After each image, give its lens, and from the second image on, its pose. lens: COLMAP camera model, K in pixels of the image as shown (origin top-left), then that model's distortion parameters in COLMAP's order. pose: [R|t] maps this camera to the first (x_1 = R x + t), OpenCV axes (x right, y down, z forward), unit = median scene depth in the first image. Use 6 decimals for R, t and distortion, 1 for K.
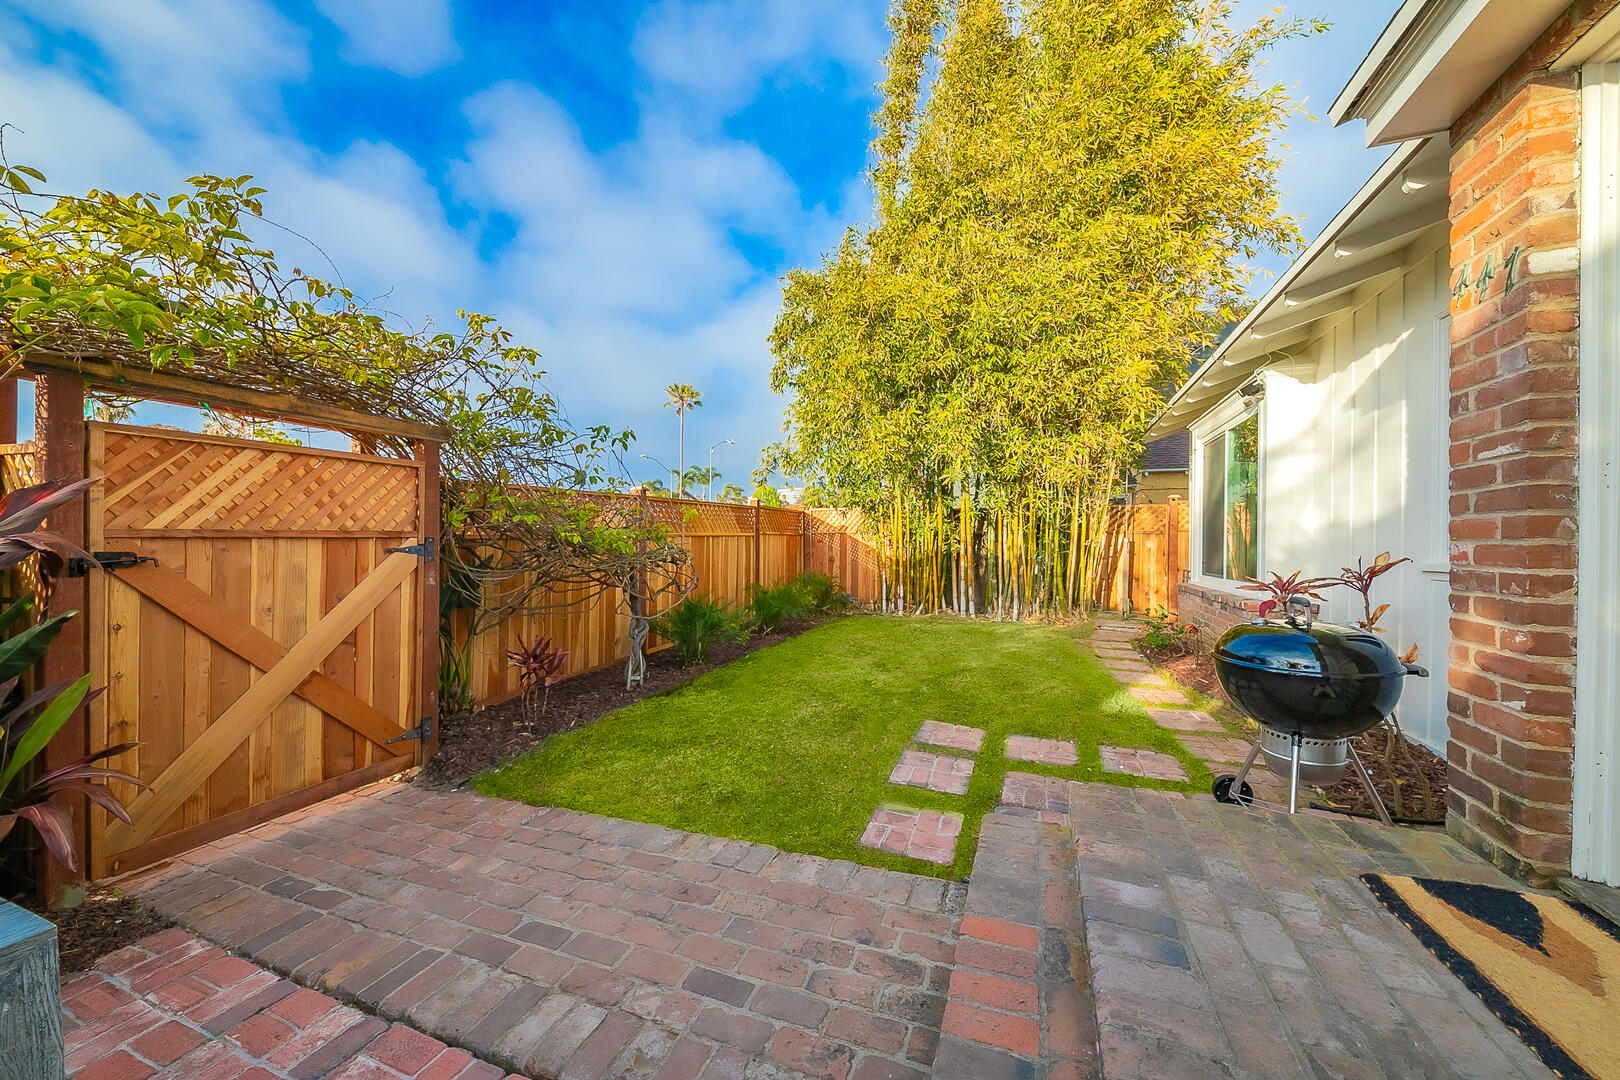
lens RADIAL K [[560.2, 0, 810.5], [0, 560.2, 538.4], [0, 0, 1]] dist [-0.000650, -0.001043]
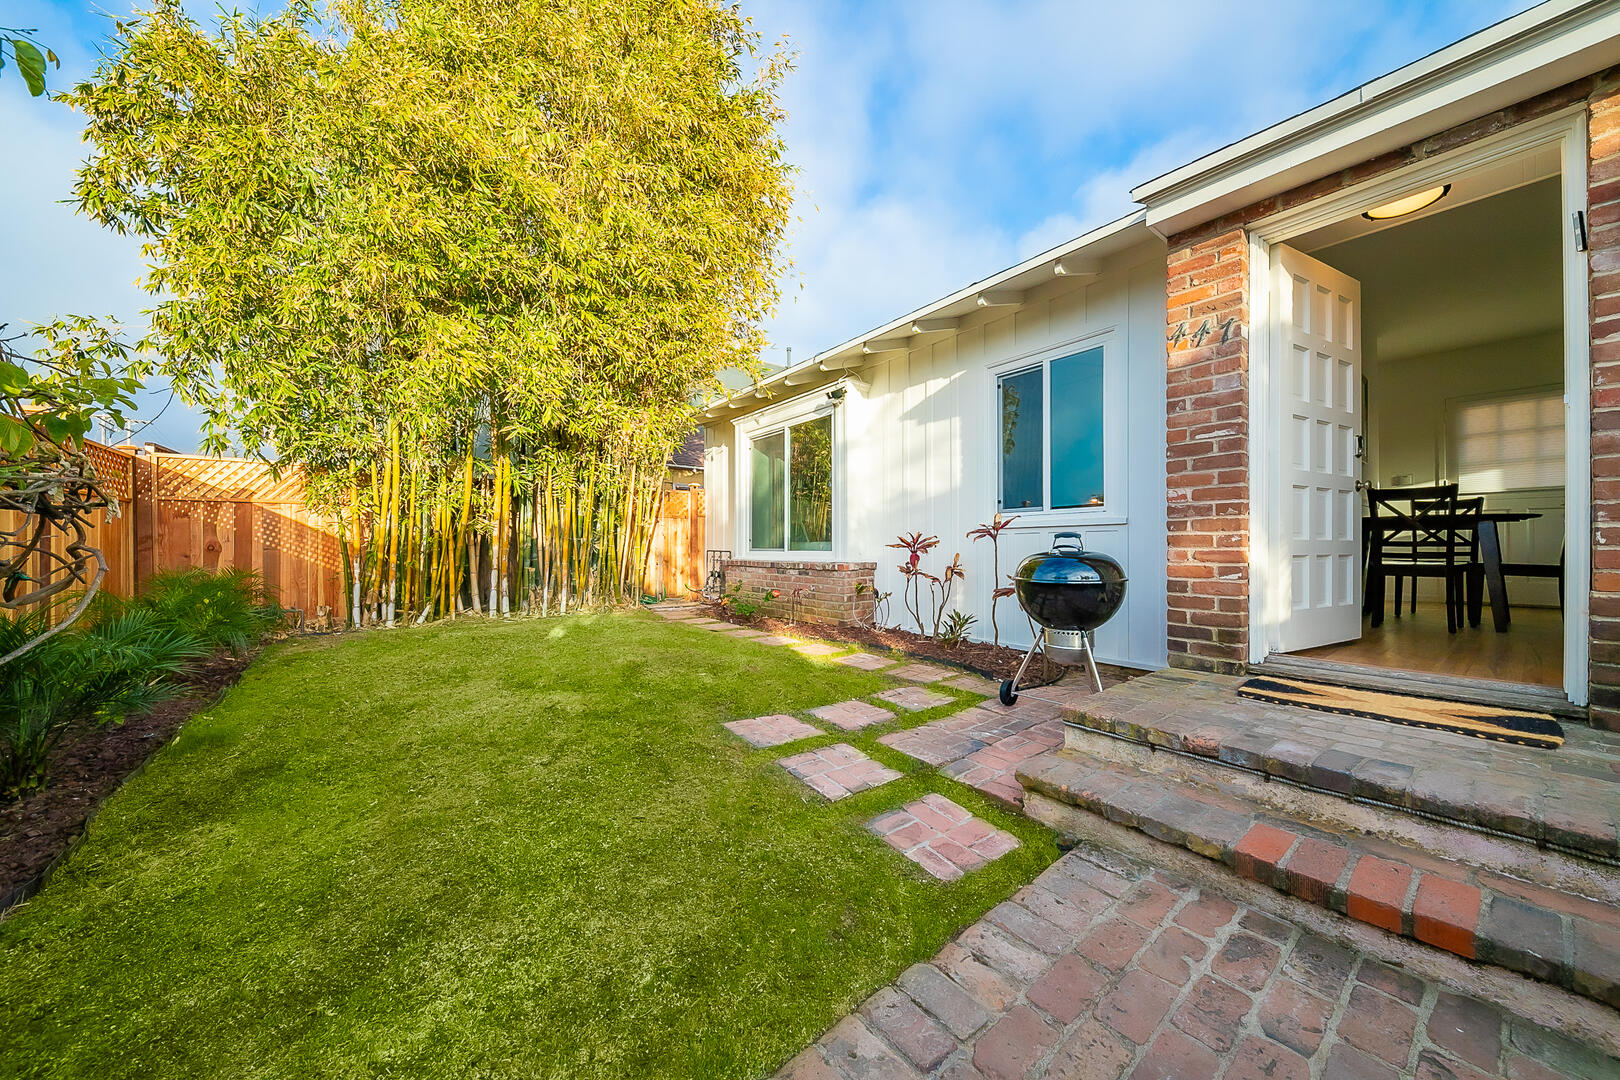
lens RADIAL K [[560.2, 0, 820.0], [0, 560.2, 544.0], [0, 0, 1]] dist [-0.000650, -0.001043]
pose [[0.499886, -0.003857, 0.866083, -0.174566], [-0.001573, 0.999984, 0.005361, 0.034998], [-0.866090, -0.004042, 0.499872, 0.232015]]
